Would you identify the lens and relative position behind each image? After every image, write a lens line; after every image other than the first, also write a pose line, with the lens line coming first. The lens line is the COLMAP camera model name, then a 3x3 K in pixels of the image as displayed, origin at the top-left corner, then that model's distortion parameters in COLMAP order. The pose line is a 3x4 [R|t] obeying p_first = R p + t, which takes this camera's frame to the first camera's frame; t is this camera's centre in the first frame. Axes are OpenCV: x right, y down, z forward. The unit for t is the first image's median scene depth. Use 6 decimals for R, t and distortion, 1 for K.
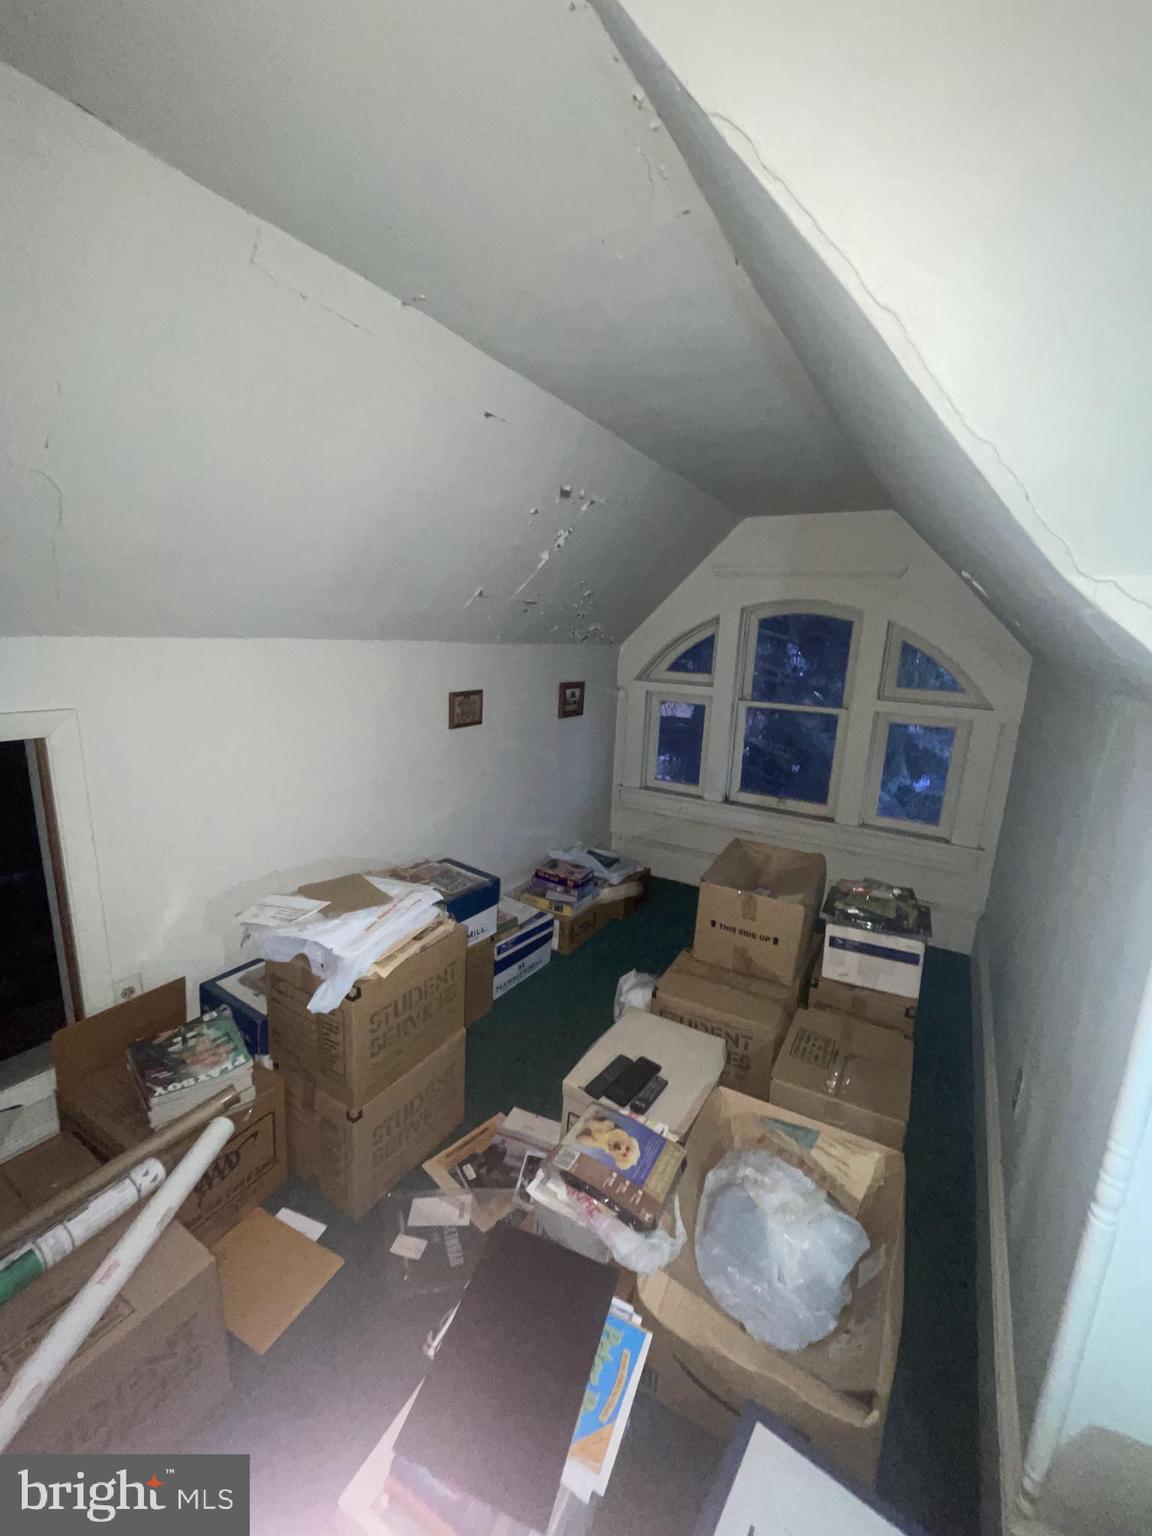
lens RADIAL K [[617.7, 0, 572.0], [0, 617.7, 760.7], [0, 0, 1]] dist [-0.000577, -0.000205]
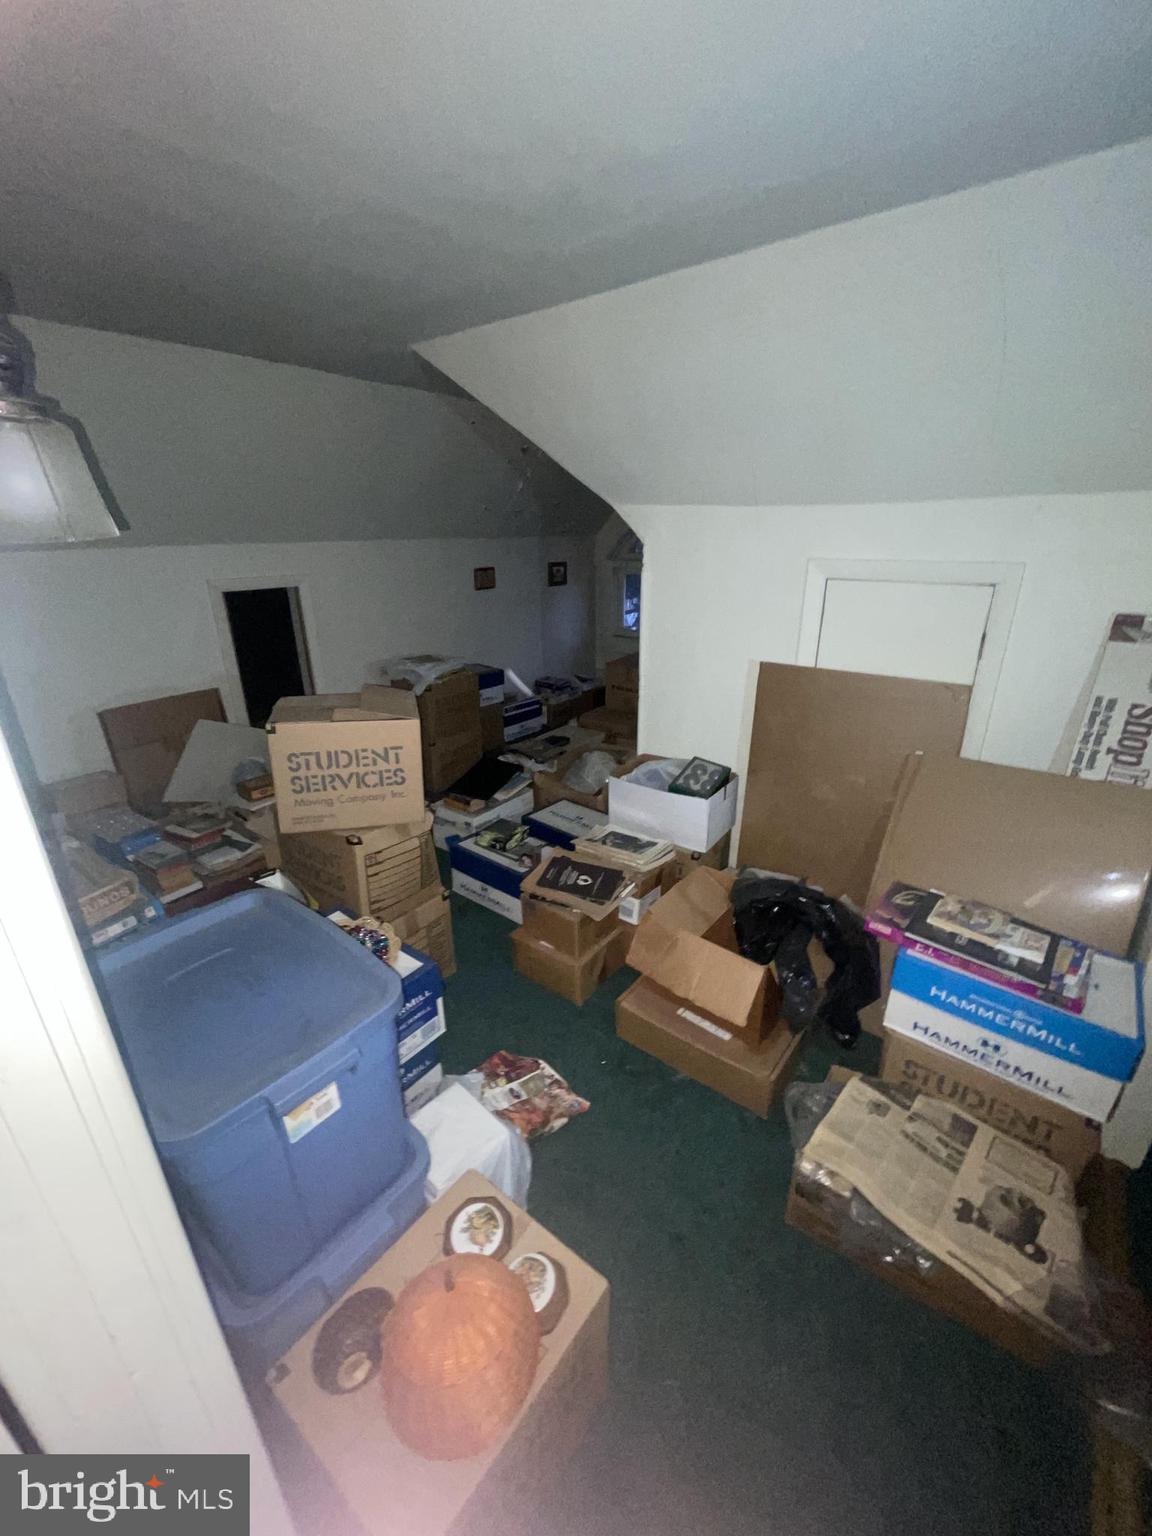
lens RADIAL K [[617.7, 0, 577.6], [0, 617.7, 765.3], [0, 0, 1]] dist [-0.000577, -0.000205]
pose [[0.993798, -0.010251, -0.110730, 0.271929], [0.027997, 0.986732, 0.159924, 0.161549], [0.107621, -0.162032, 0.980899, -0.747813]]
